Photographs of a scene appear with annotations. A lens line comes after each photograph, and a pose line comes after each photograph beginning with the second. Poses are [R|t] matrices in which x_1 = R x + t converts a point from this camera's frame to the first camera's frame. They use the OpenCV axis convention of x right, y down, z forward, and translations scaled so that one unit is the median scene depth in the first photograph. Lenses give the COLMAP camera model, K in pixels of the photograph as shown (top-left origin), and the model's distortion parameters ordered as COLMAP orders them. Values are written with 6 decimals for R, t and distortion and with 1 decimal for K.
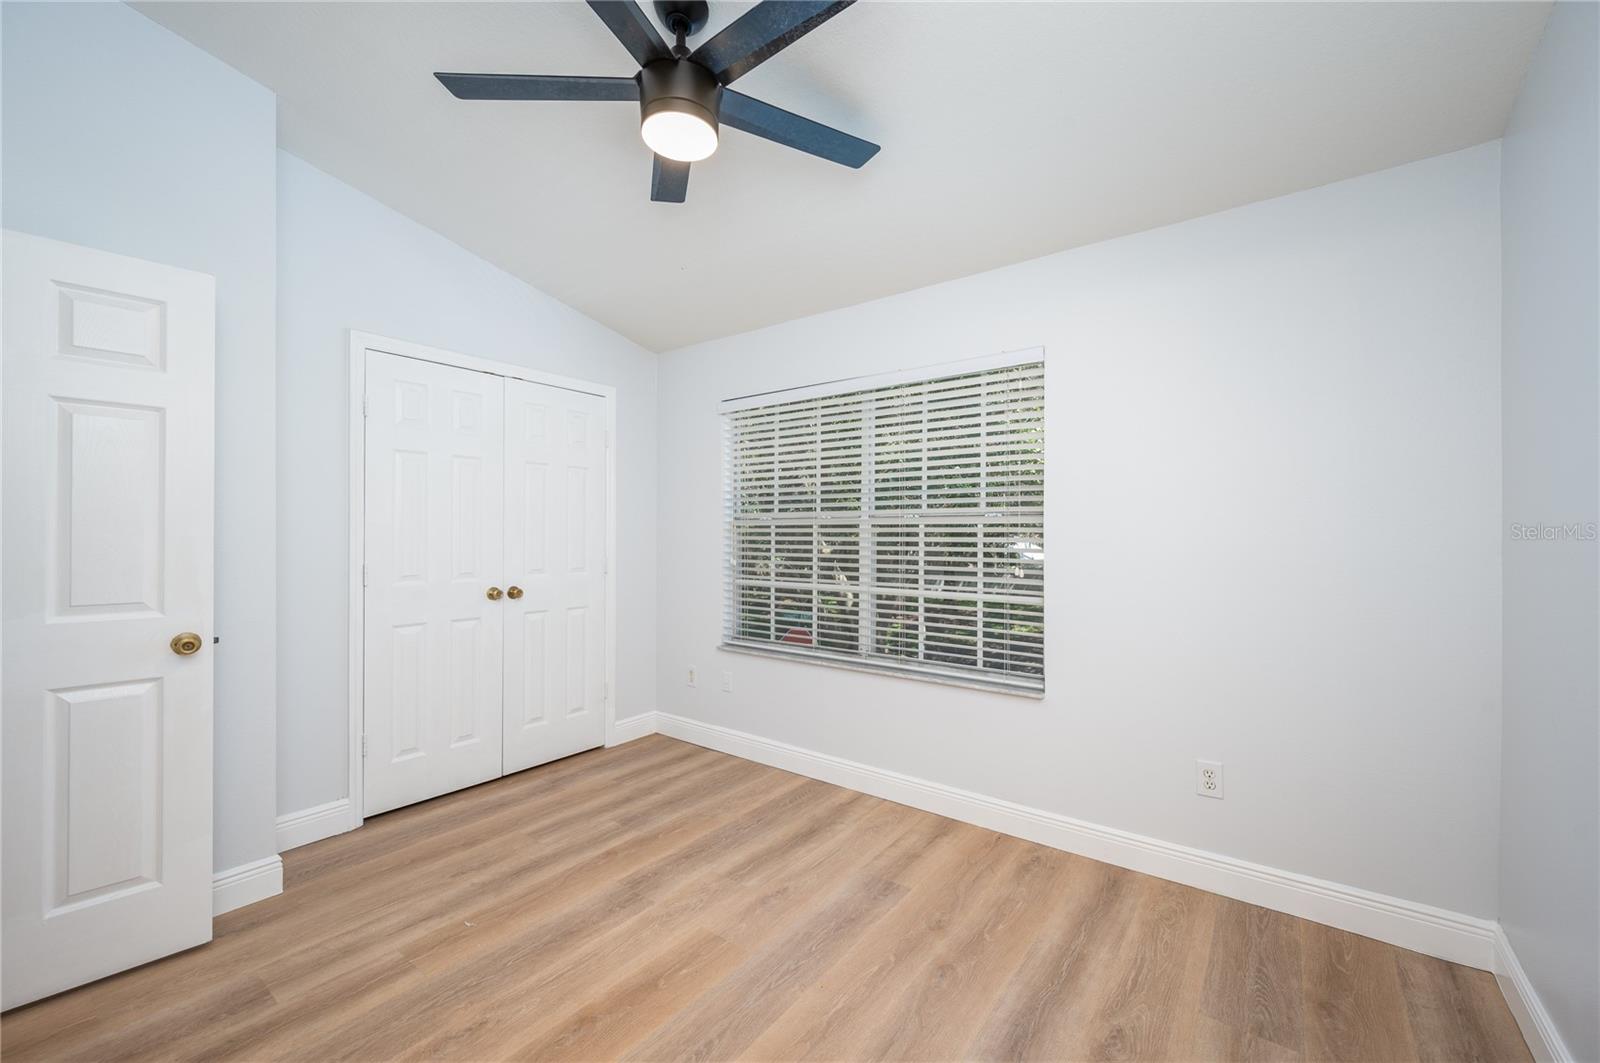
lens RADIAL K [[637.1, 0, 800.0], [0, 637.1, 531.5], [0, 0, 1]] dist [-0.000228, 0.000184]
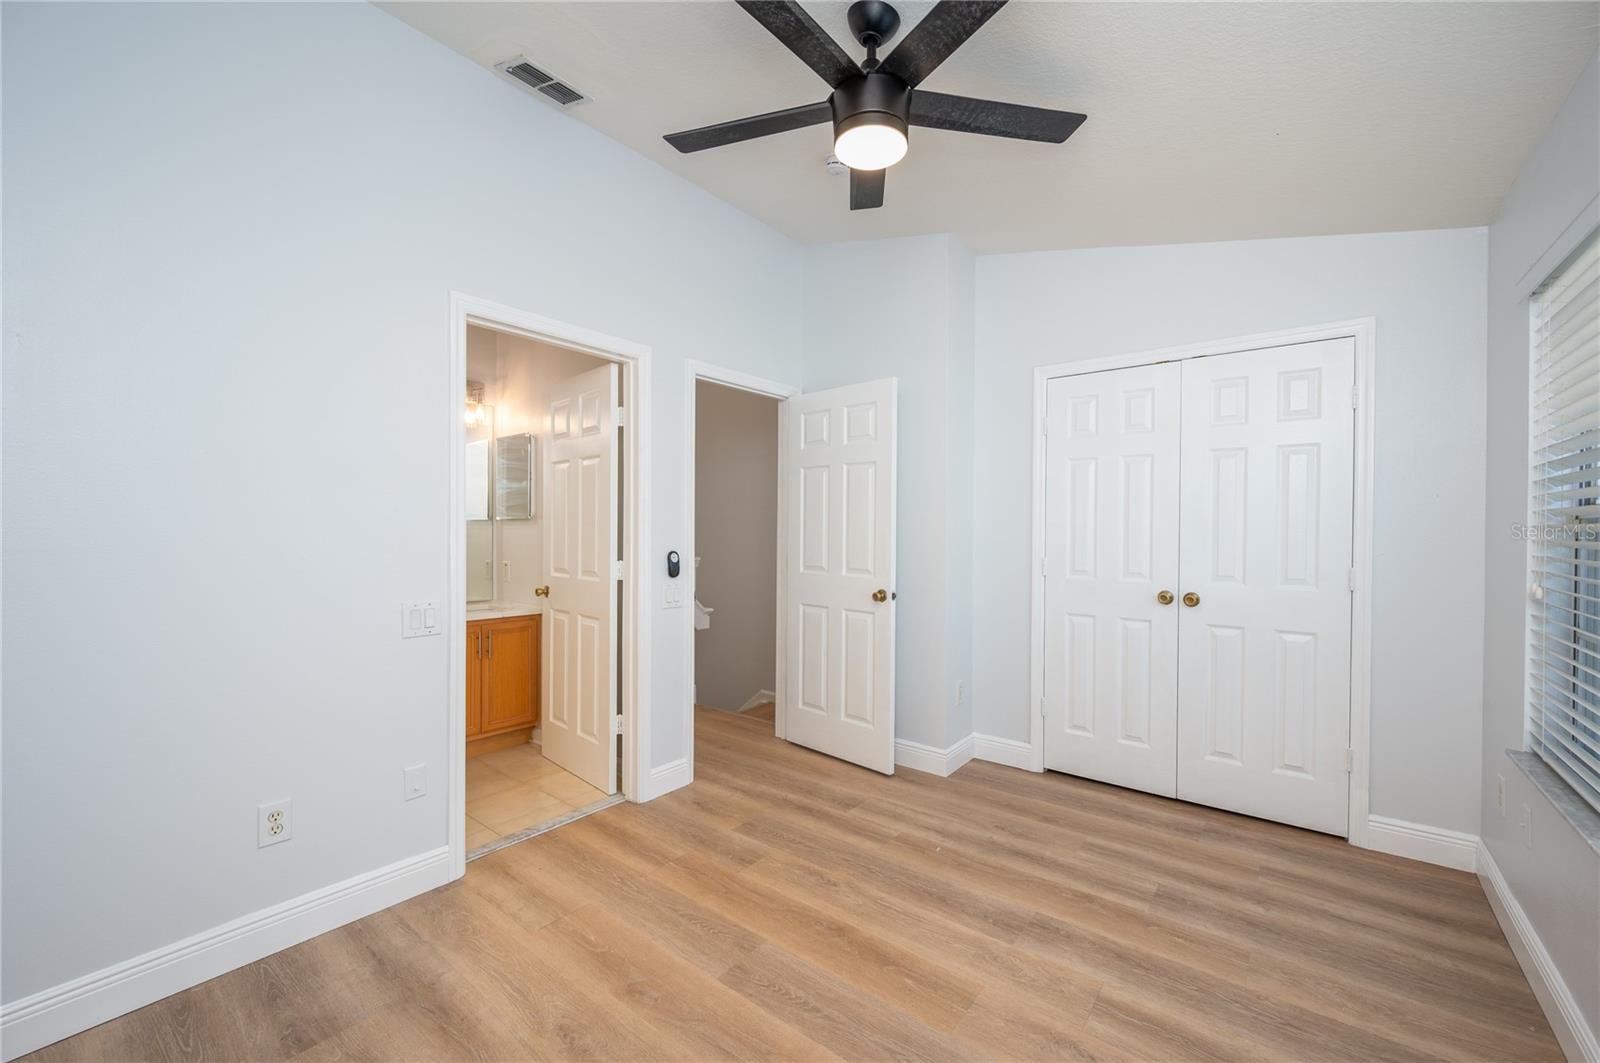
lens RADIAL K [[637.1, 0, 800.0], [0, 637.1, 531.5], [0, 0, 1]] dist [-0.000228, 0.000184]
pose [[-0.022294, 0.004545, -0.999741, 0.590727], [0.005459, 0.999975, 0.004425, -0.004708], [0.999737, -0.005359, -0.022318, 0.634058]]
